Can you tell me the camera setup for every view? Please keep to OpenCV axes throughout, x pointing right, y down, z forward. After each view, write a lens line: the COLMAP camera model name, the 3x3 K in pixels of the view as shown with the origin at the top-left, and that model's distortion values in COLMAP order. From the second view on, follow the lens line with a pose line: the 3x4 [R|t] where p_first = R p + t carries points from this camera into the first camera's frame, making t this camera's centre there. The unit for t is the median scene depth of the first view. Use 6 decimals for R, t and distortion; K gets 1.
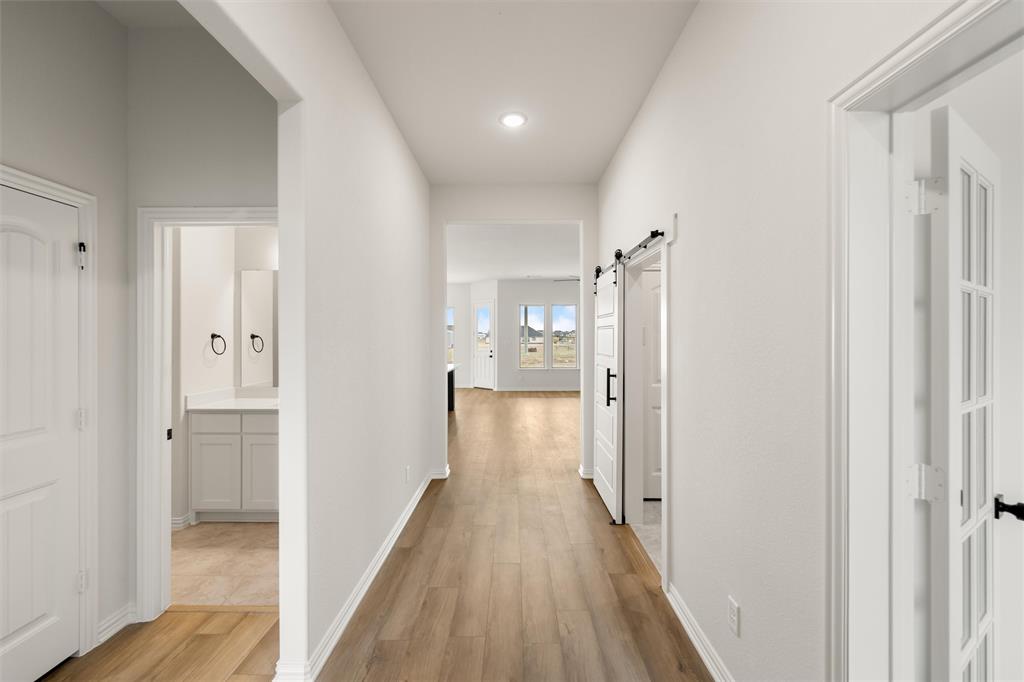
lens RADIAL K [[416.1, 0, 507.0], [0, 416.1, 340.4], [0, 0, 1]] dist [0.001475, -0.000845]
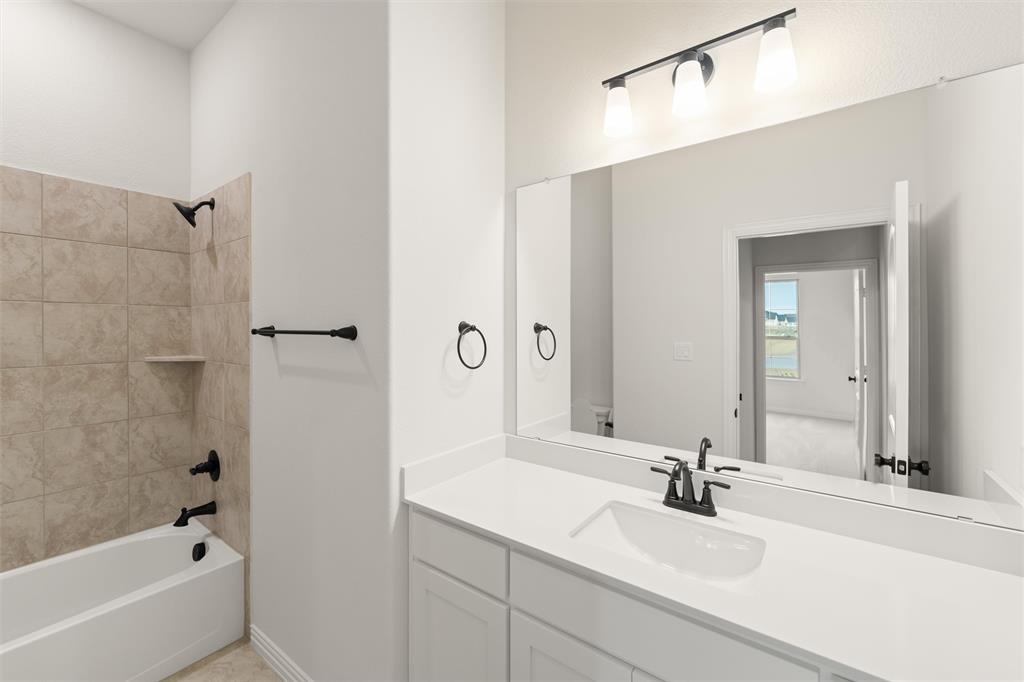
lens RADIAL K [[416.1, 0, 512.8], [0, 416.1, 333.4], [0, 0, 1]] dist [0.001475, -0.000845]
pose [[0.817998, 0.001574, -0.575219, -0.403954], [-0.001218, 0.999999, 0.001003, -0.004649], [0.575220, -0.000120, 0.817999, 0.666270]]
